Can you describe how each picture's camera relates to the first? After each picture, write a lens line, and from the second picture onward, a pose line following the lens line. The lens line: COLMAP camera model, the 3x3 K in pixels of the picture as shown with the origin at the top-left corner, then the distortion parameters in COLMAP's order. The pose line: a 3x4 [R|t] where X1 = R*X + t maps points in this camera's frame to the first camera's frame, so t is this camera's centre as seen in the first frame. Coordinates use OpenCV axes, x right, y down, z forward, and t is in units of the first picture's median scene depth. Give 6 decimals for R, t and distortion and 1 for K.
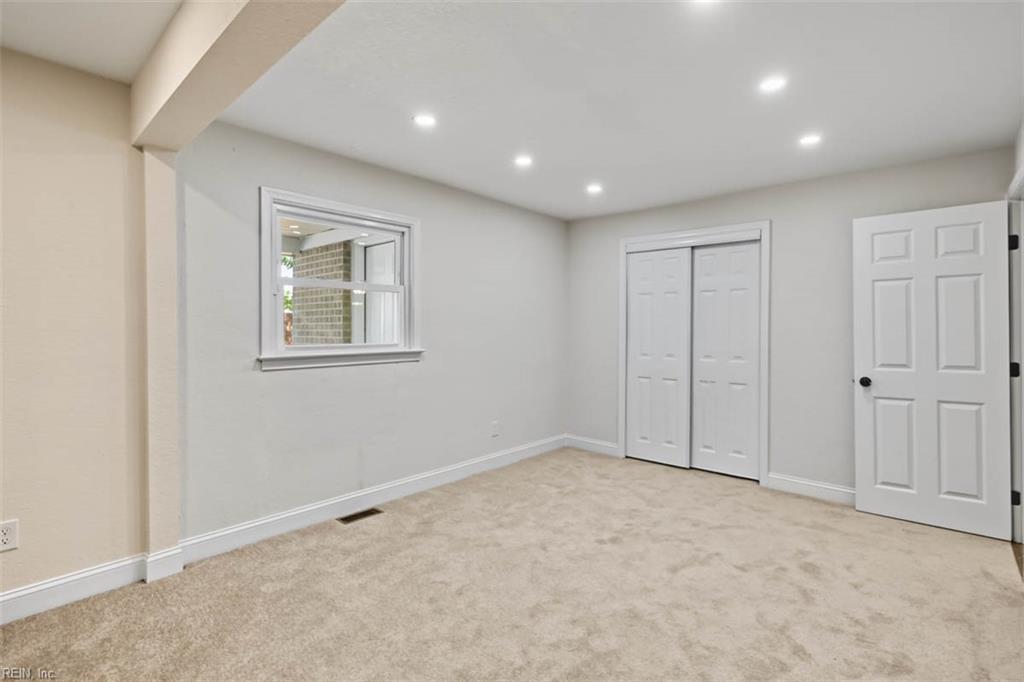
lens RADIAL K [[472.7, 0, 512.0], [0, 472.7, 341.0], [0, 0, 1]] dist [-0.000340, 0.000370]
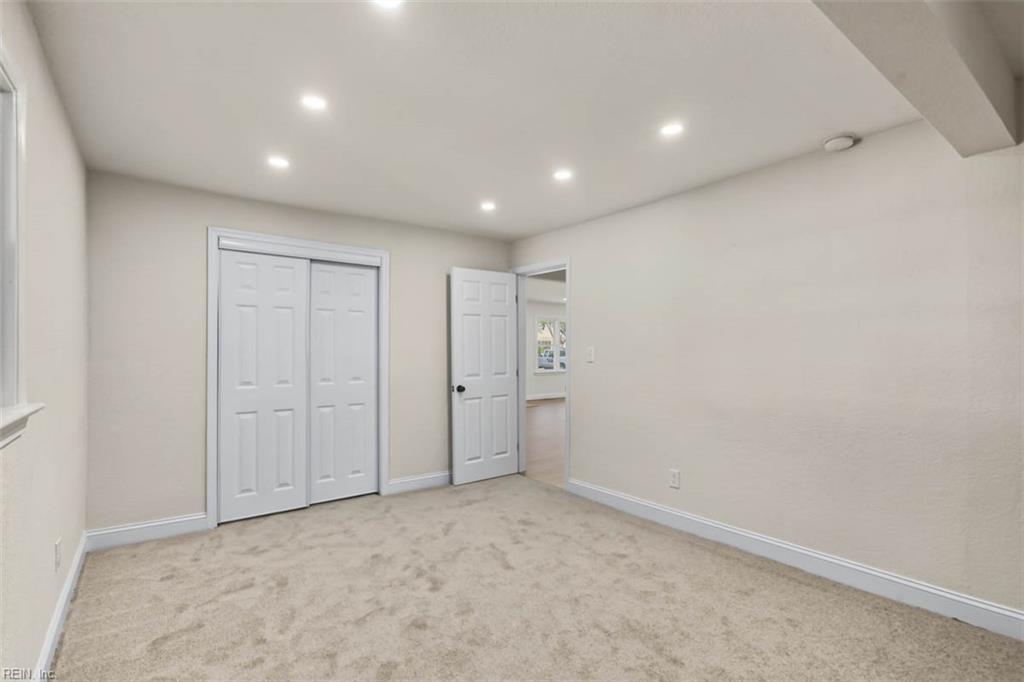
lens RADIAL K [[485.3, 0, 512.1], [0, 485.3, 359.3], [0, 0, 1]] dist [0.001226, 0.000089]
pose [[0.198715, -0.026973, 0.979686, -0.582949], [0.027186, 0.999388, 0.022001, -0.024113], [-0.979680, 0.022262, 0.199327, 0.571807]]
